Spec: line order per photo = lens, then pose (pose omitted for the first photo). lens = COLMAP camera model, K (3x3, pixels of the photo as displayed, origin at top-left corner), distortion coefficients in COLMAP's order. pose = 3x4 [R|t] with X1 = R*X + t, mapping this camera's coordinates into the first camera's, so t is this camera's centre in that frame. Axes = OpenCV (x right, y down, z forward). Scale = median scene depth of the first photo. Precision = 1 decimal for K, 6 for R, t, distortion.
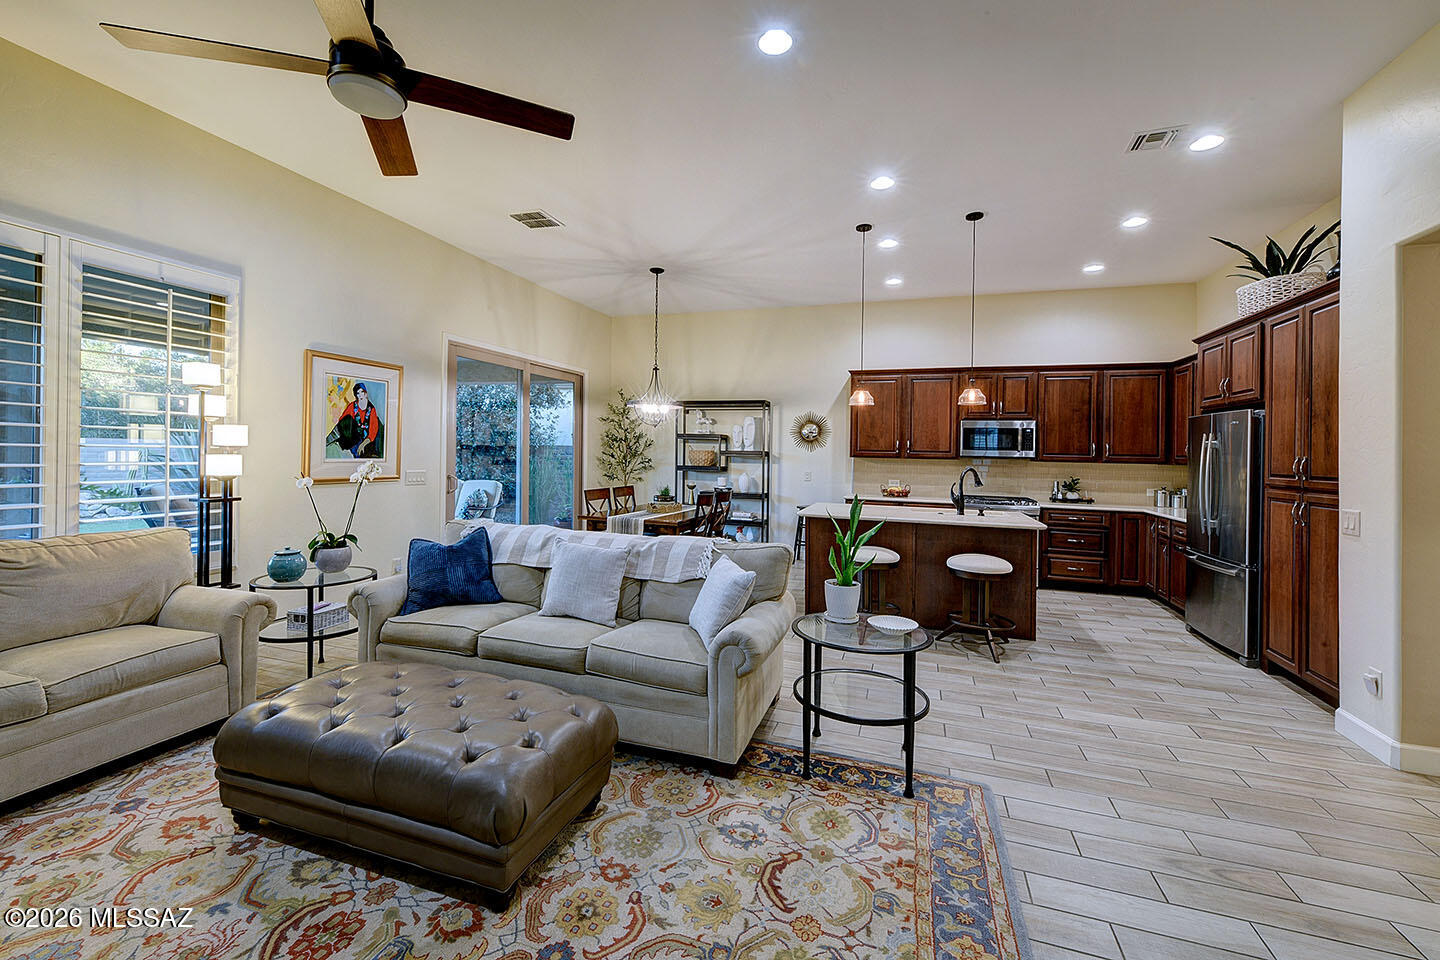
lens RADIAL K [[573.1, 0, 793.5], [0, 573.1, 469.9], [0, 0, 1]] dist [0.000111, 0.000033]
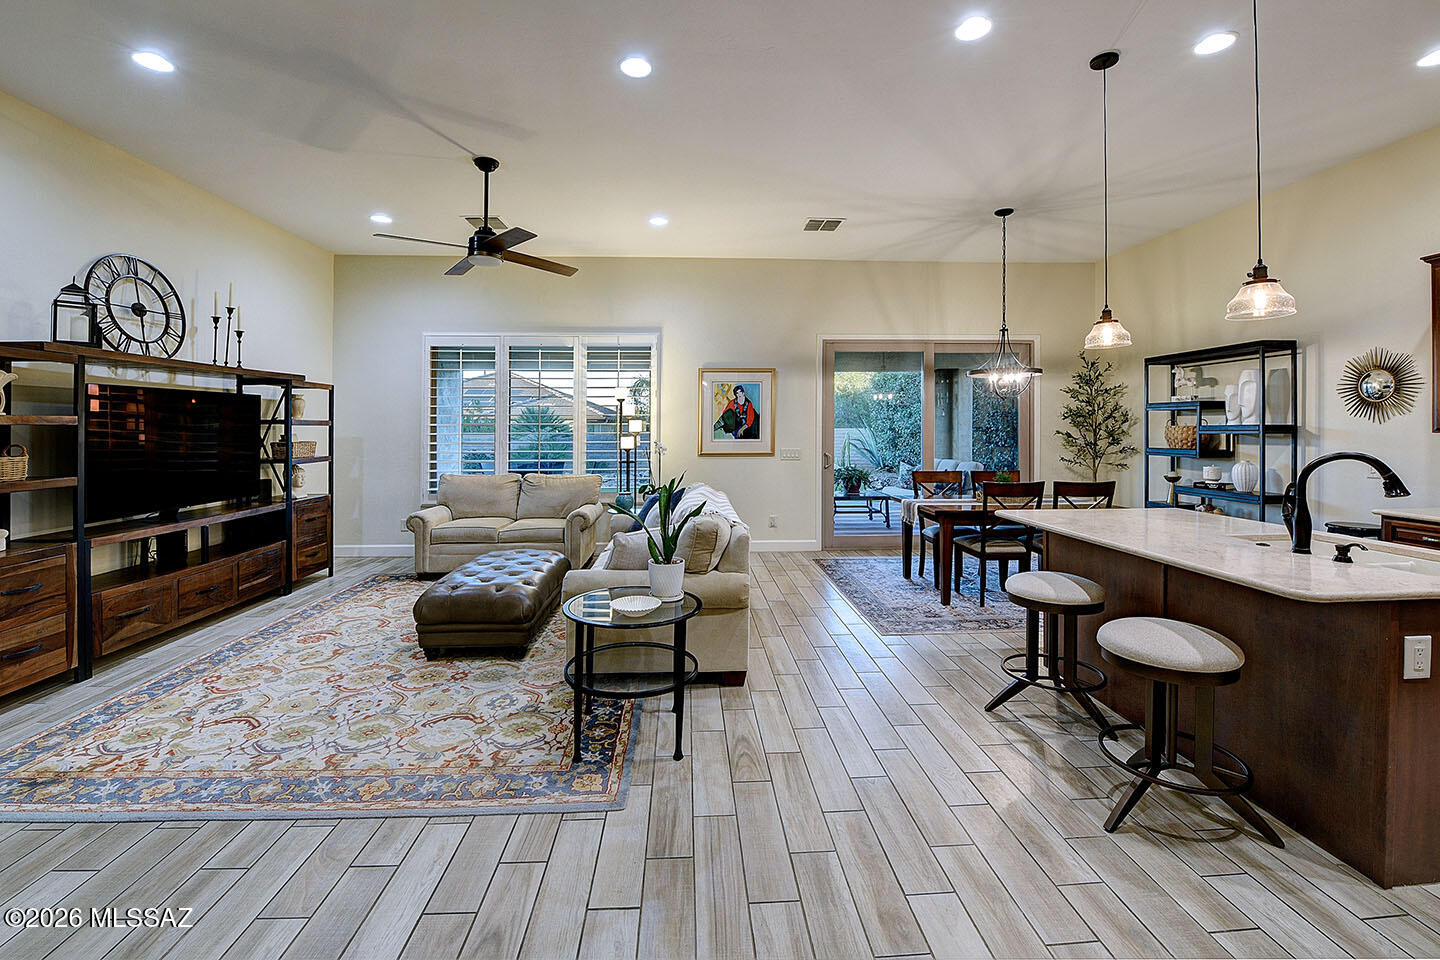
lens RADIAL K [[669.9, 0, 765.4], [0, 669.9, 447.5], [0, 0, 1]] dist [-0.018572, -0.000440]
pose [[0.332689, 0.005905, -0.943018, 0.825257], [-0.015438, 0.999880, 0.000815, -0.001708], [0.942910, 0.014287, 0.332740, 0.520910]]
